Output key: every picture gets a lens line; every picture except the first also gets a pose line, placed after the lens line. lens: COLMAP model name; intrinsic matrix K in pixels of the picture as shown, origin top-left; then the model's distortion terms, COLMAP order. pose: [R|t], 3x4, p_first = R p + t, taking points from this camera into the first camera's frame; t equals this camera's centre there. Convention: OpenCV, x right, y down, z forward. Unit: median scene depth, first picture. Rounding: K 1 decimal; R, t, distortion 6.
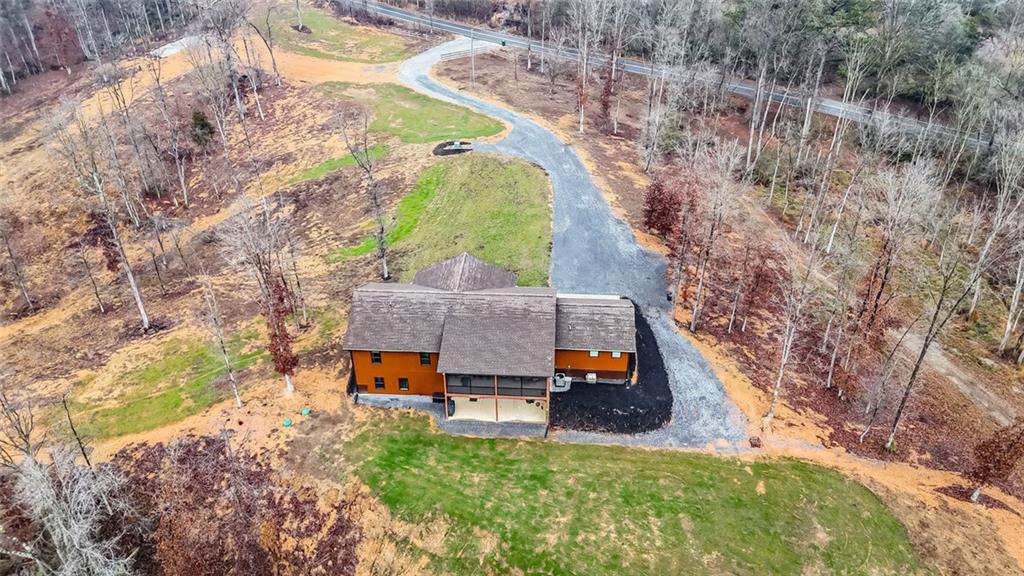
lens RADIAL K [[776.5, 0, 512.0], [0, 776.5, 287.9], [0, 0, 1]] dist [0.021772, -0.011364]
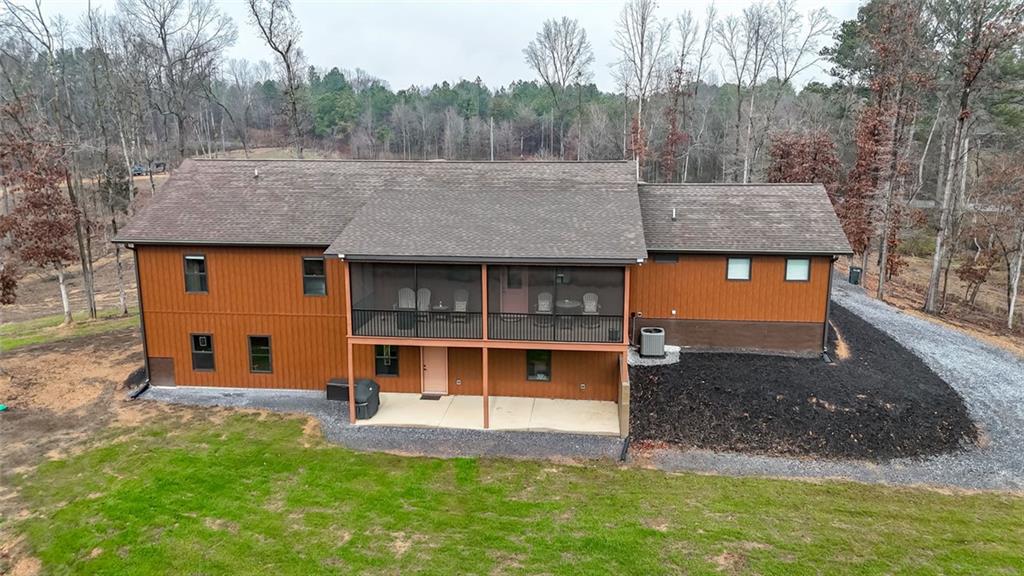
lens RADIAL K [[776.5, 0, 511.2], [0, 776.5, 285.9], [0, 0, 1]] dist [0.021772, -0.011364]
pose [[0.999051, 0.017104, -0.040062, 0.006120], [-0.030770, 0.928088, -0.371088, 0.251267], [0.030834, 0.371968, 0.927733, 0.656110]]
